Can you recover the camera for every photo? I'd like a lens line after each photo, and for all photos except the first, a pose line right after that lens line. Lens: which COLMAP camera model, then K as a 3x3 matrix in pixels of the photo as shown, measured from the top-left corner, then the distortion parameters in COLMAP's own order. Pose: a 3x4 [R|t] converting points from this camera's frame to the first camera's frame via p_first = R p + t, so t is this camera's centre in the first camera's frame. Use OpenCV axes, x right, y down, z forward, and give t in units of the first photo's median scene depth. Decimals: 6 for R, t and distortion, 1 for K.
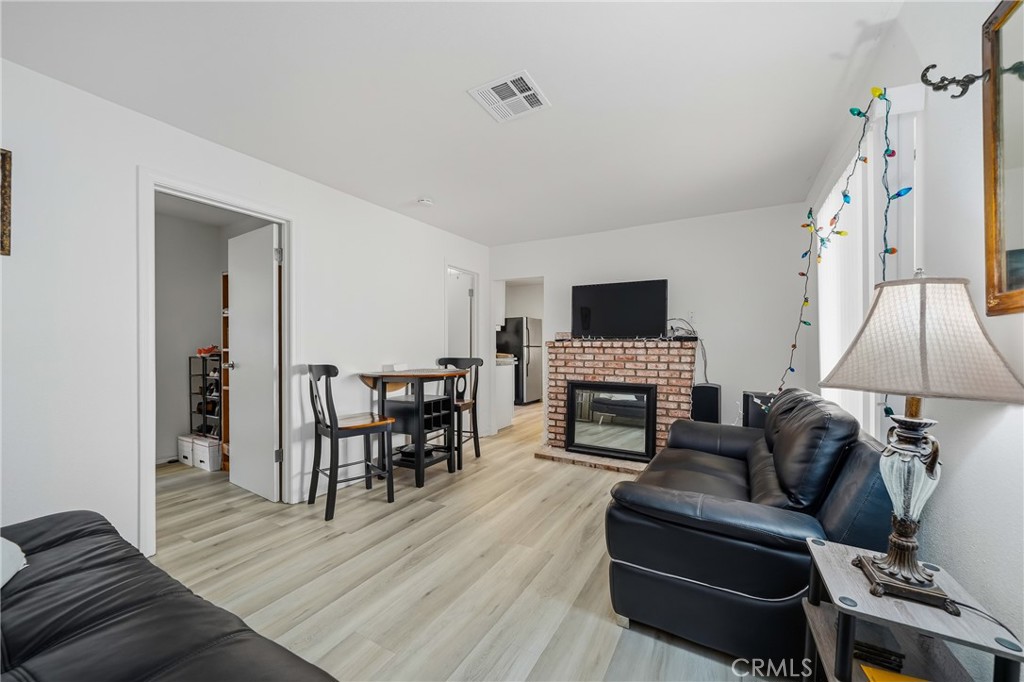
lens RADIAL K [[394.7, 0, 512.0], [0, 394.7, 341.0], [0, 0, 1]] dist [-0.016673, 0.000090]
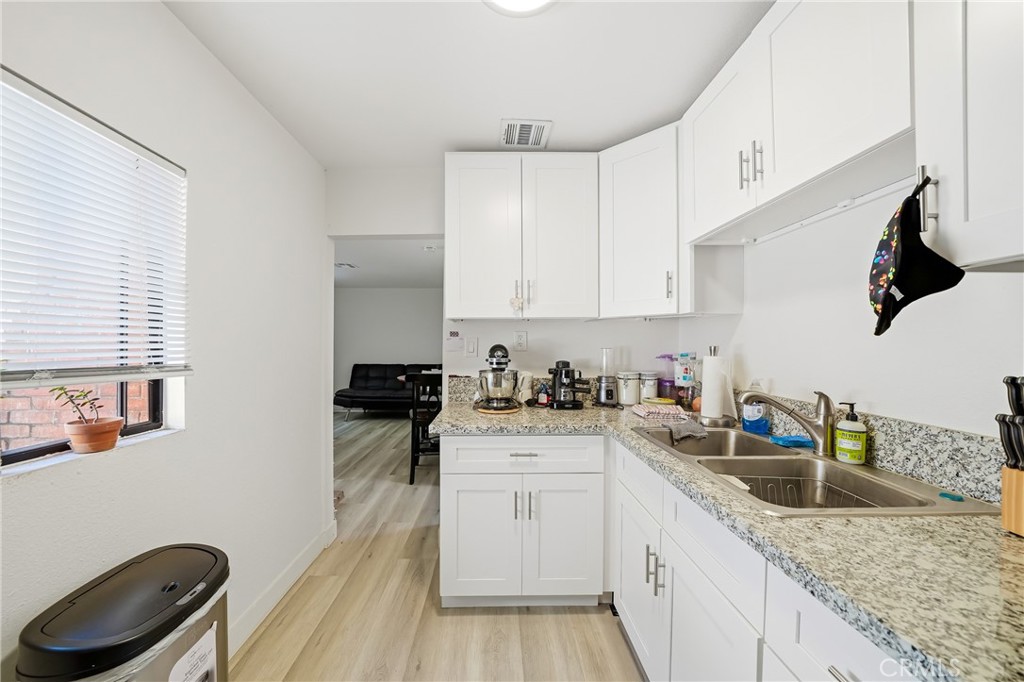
lens RADIAL K [[364.7, 0, 512.0], [0, 364.7, 341.0], [0, 0, 1]] dist [0.000029, 0.000000]
pose [[-0.848653, -0.007601, -0.528896, 0.176085], [0.000430, 0.999886, -0.015060, -0.025677], [0.528950, -0.013009, -0.848553, 1.957749]]
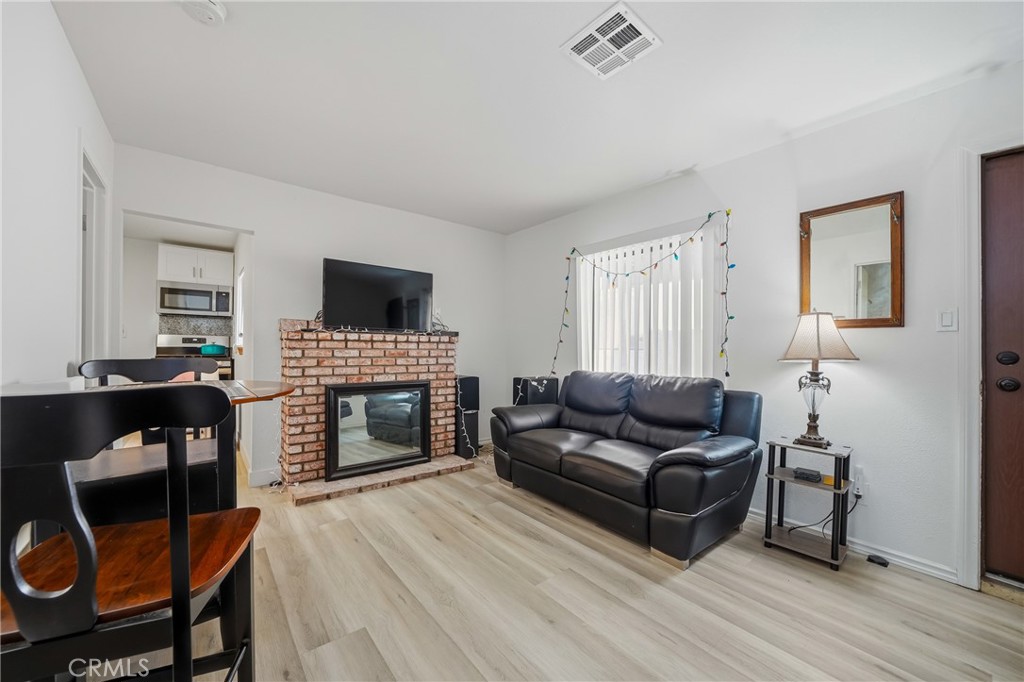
lens RADIAL K [[379.3, 0, 511.0], [0, 379.3, 345.0], [0, 0, 1]] dist [-0.016404, 0.000205]
pose [[0.352834, 0.004162, 0.935677, -0.428563], [-0.020072, 0.999794, 0.003122, 0.017161], [-0.935471, -0.019883, 0.352845, 0.469076]]
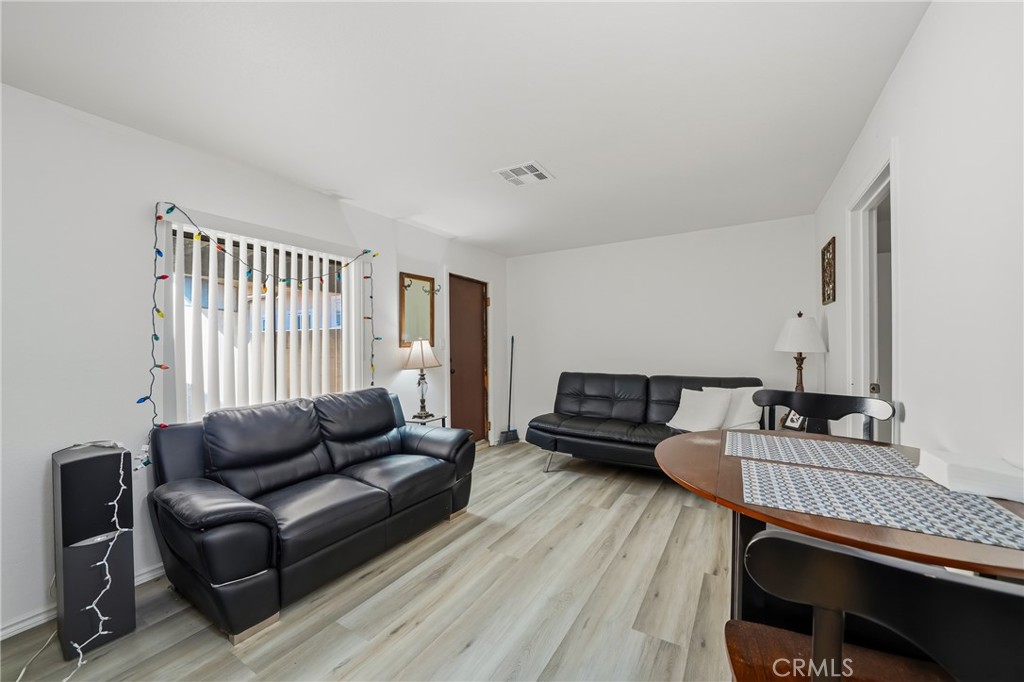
lens RADIAL K [[379.3, 0, 511.0], [0, 379.3, 345.0], [0, 0, 1]] dist [-0.016404, 0.000205]
pose [[-0.999395, 0.005904, 0.034281, -0.000809], [0.005680, 0.999962, -0.006633, -0.014905], [-0.034319, -0.006434, -0.999390, 1.174881]]
